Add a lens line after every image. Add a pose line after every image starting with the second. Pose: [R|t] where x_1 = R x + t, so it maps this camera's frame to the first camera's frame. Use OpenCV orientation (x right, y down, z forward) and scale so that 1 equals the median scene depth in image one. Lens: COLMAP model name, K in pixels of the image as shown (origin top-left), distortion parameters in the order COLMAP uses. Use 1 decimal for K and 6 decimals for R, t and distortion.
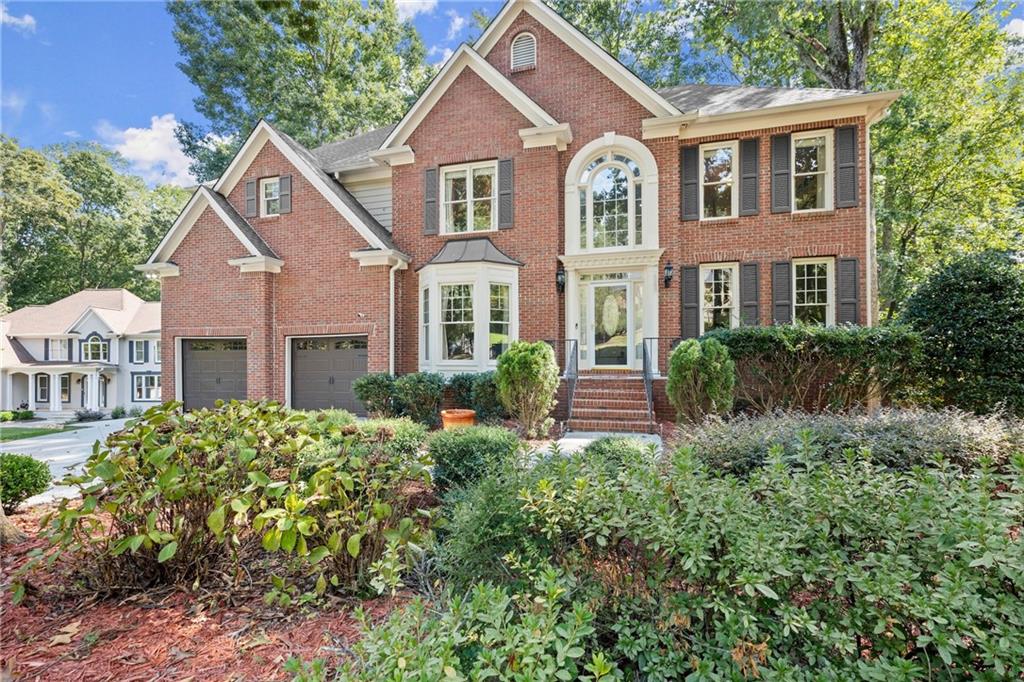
lens RADIAL K [[424.7, 0, 509.5], [0, 424.7, 357.0], [0, 0, 1]] dist [-0.000383, 0.000671]
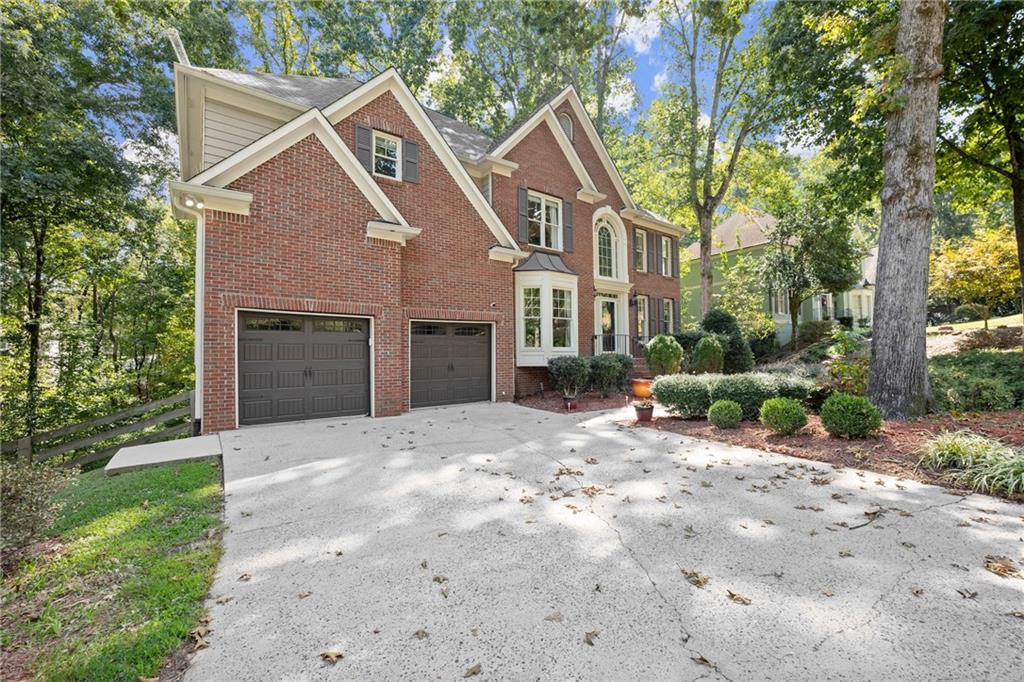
lens RADIAL K [[424.7, 0, 515.4], [0, 424.7, 336.8], [0, 0, 1]] dist [-0.000383, 0.000671]
pose [[0.597396, 0.027471, 0.801476, -1.231816], [-0.005487, 0.999530, -0.030170, 0.016126], [-0.801928, 0.013626, 0.597266, 0.324532]]
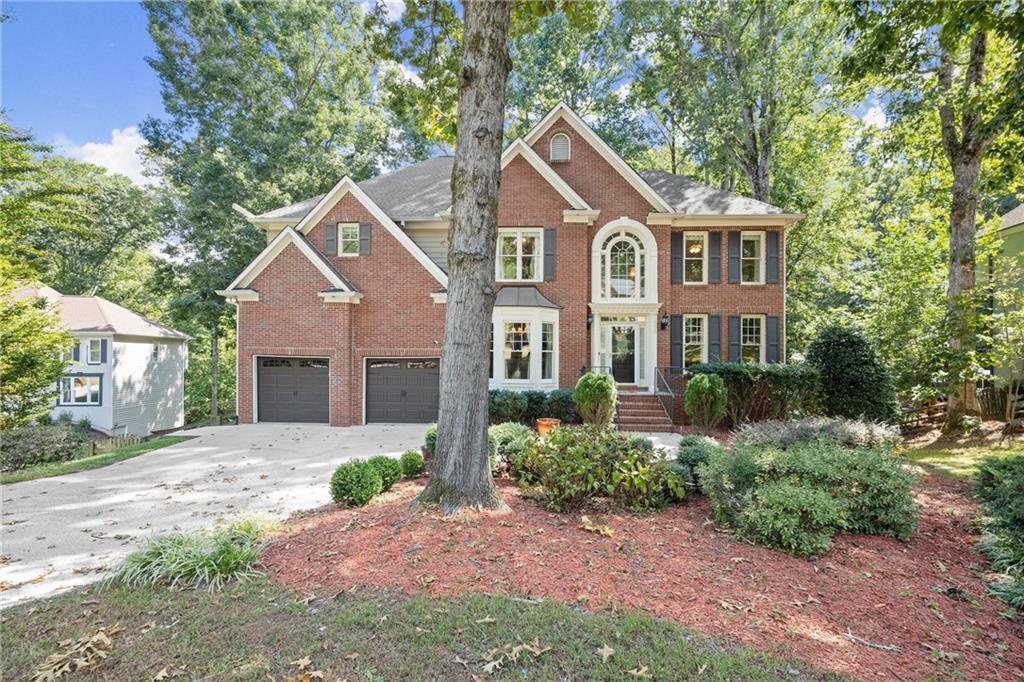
lens RADIAL K [[424.7, 0, 505.2], [0, 424.7, 350.2], [0, 0, 1]] dist [-0.000383, 0.000671]
pose [[0.979948, 0.015924, 0.198614, -0.414526], [-0.014924, 0.999867, -0.006529, -0.072864], [-0.198691, 0.003434, 0.980056, -0.288349]]
